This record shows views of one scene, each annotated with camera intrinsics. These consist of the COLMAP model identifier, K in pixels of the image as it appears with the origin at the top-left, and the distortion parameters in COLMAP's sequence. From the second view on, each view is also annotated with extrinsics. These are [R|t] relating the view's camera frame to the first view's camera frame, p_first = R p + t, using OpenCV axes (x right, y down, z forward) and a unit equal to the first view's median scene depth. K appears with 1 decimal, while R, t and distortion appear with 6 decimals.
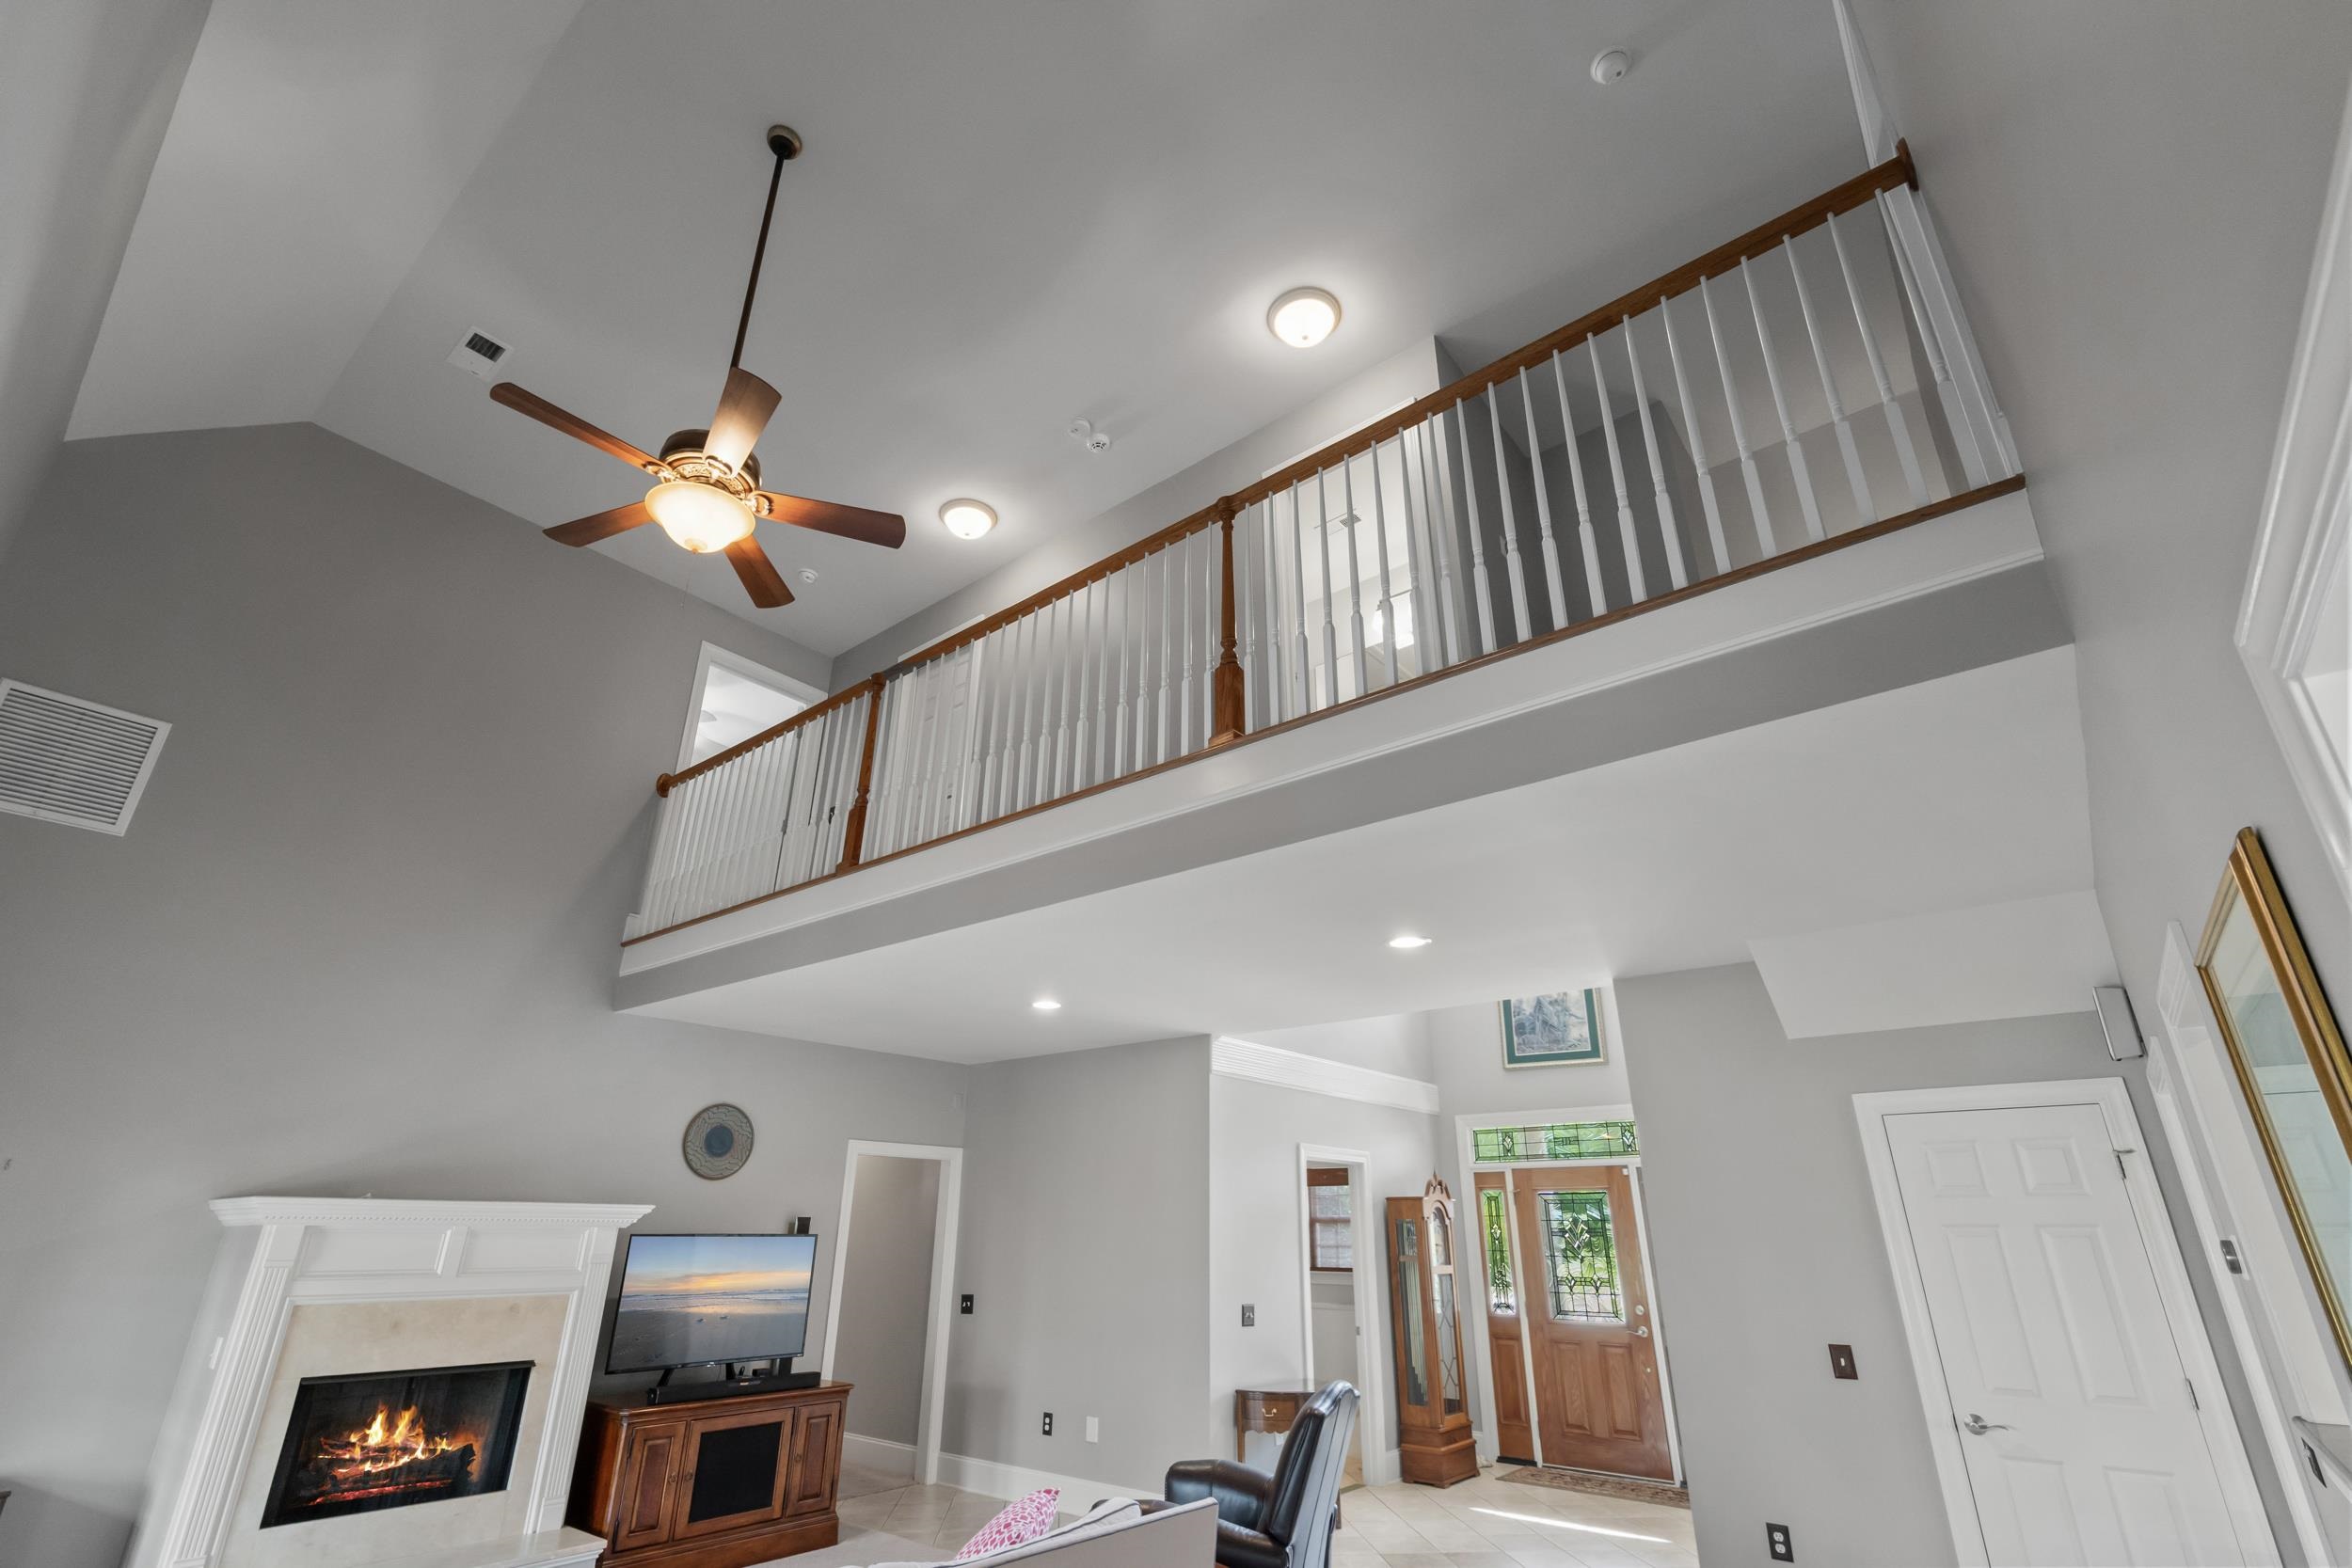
lens RADIAL K [[1076.1, 0, 1172.5], [0, 1076.1, 783.3], [0, 0, 1]] dist [0.002879, 0.000035]
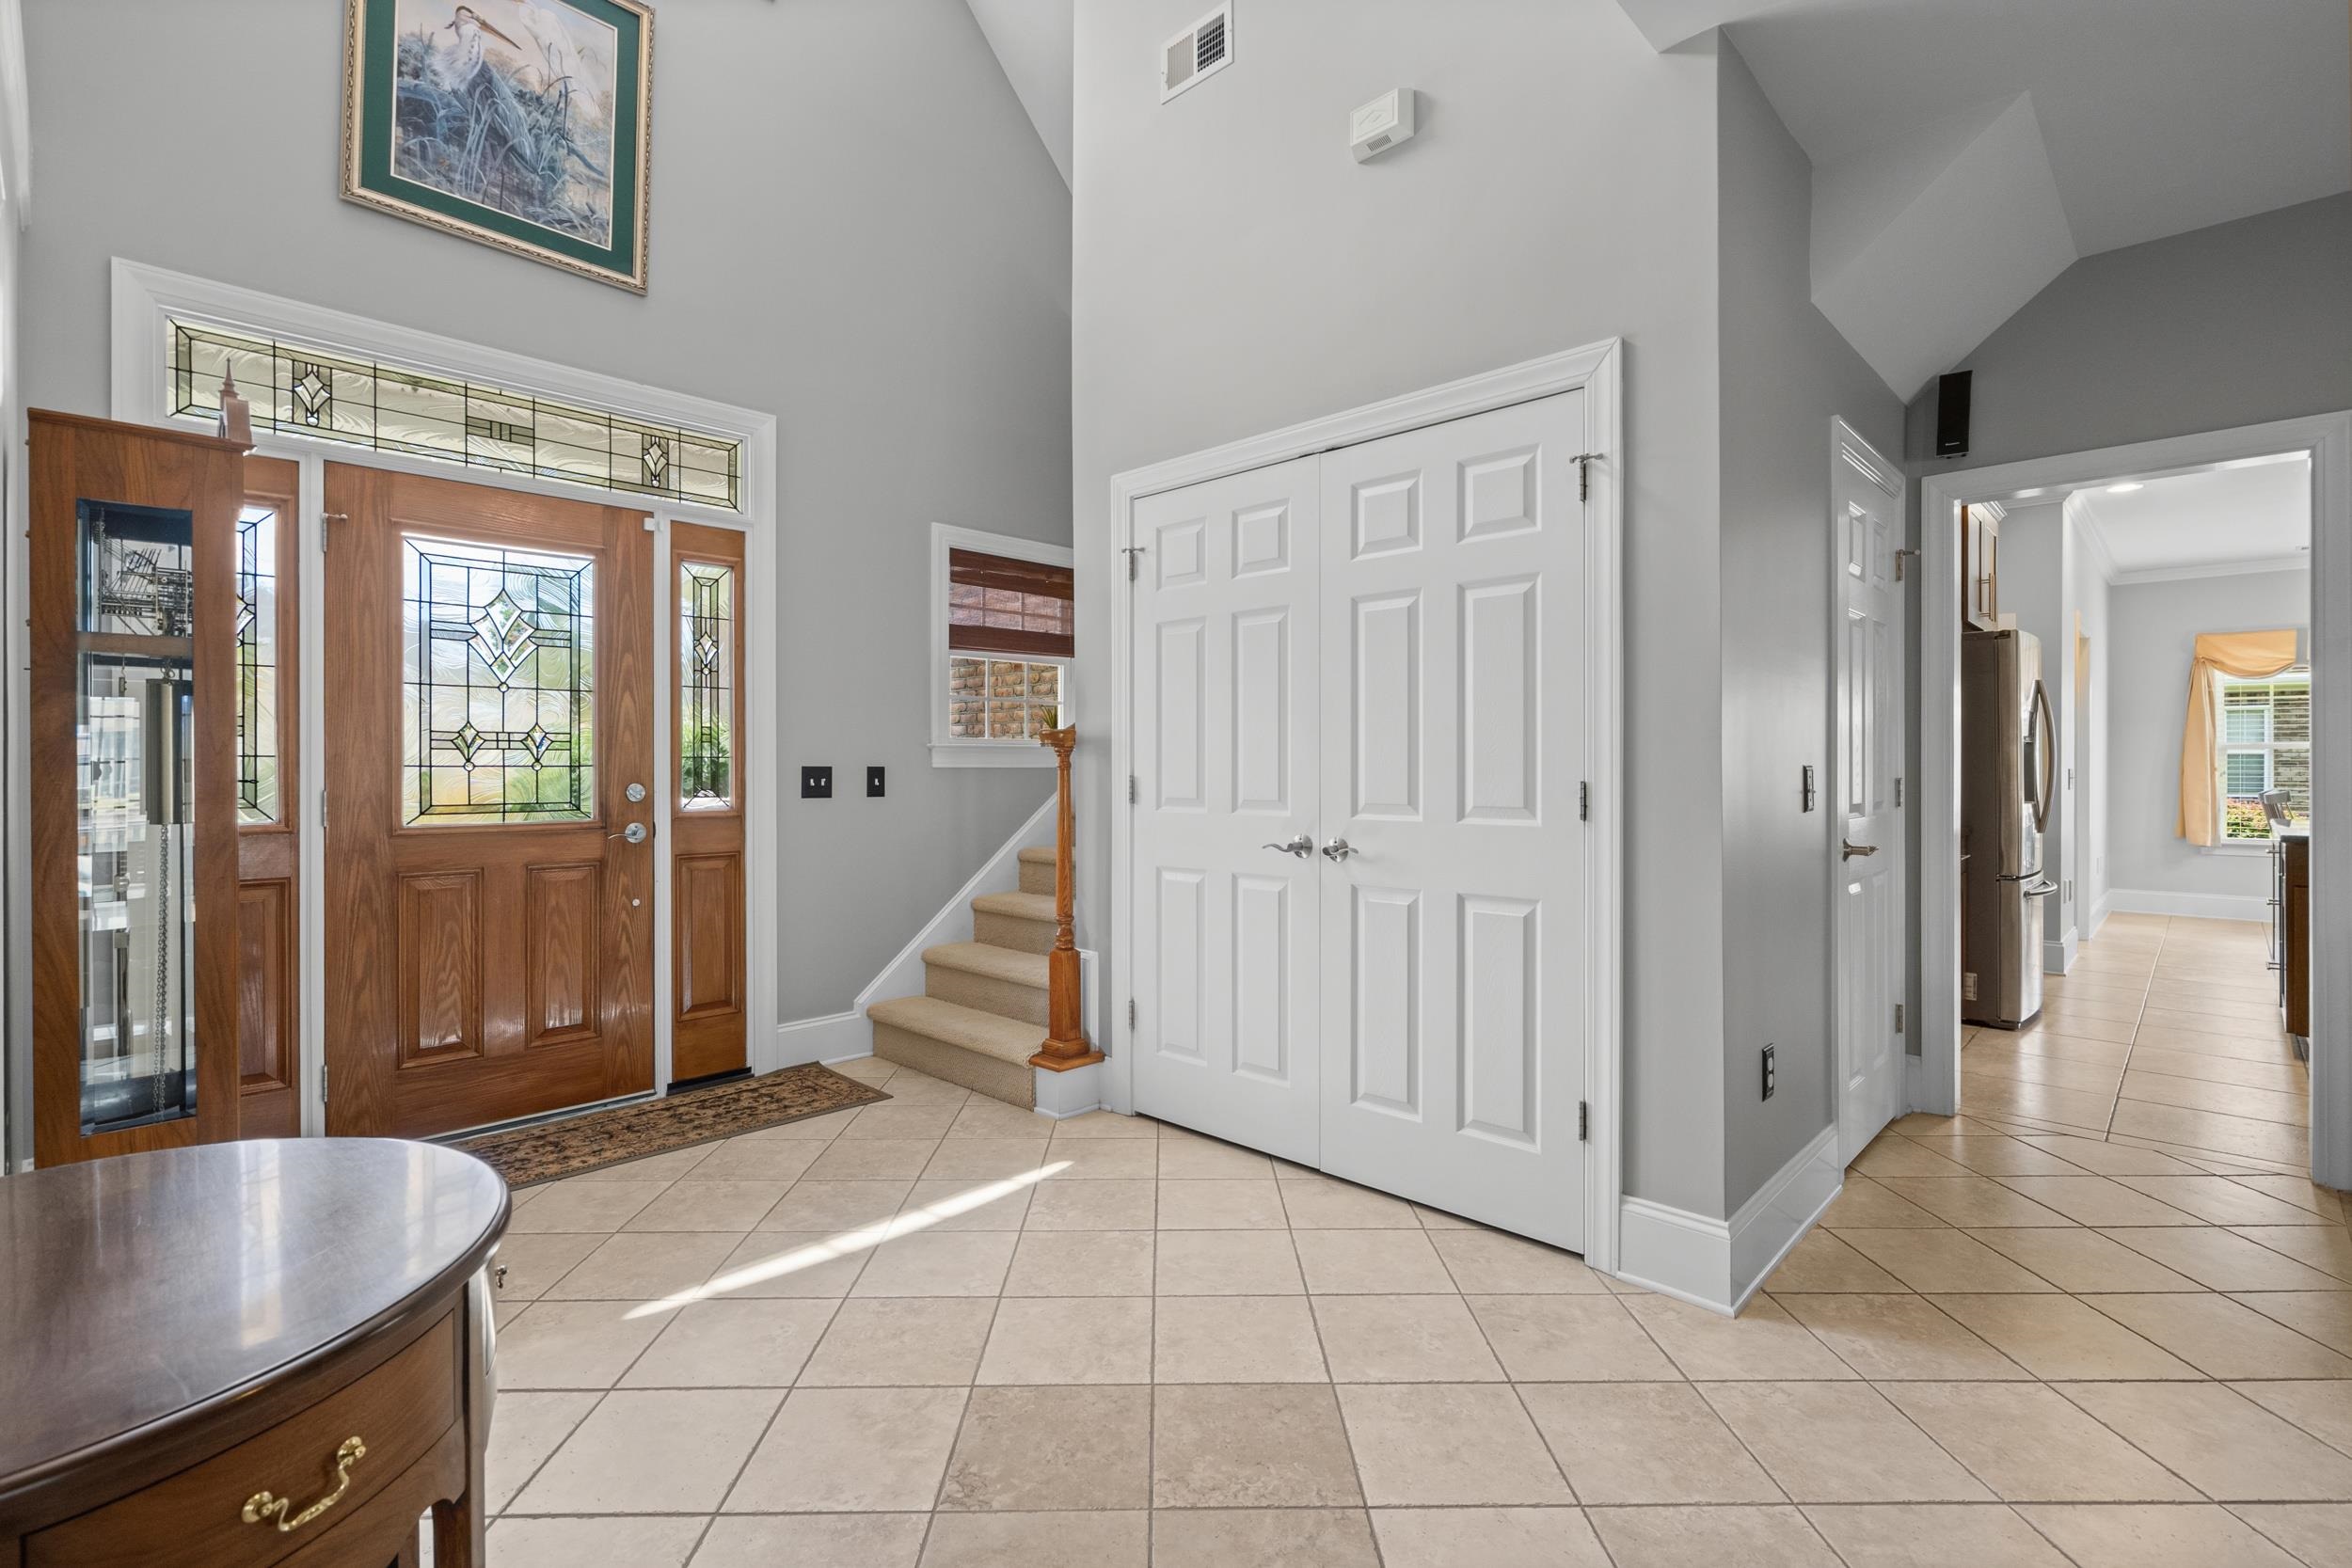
lens RADIAL K [[1076.1, 0, 1174.6], [0, 1076.1, 763.9], [0, 0, 1]] dist [0.002879, 0.000035]
pose [[0.061605, -0.003619, 0.998094, -0.029453], [-0.379428, 0.924834, 0.026773, 0.346795], [-0.923168, -0.380354, 0.055602, 0.702409]]
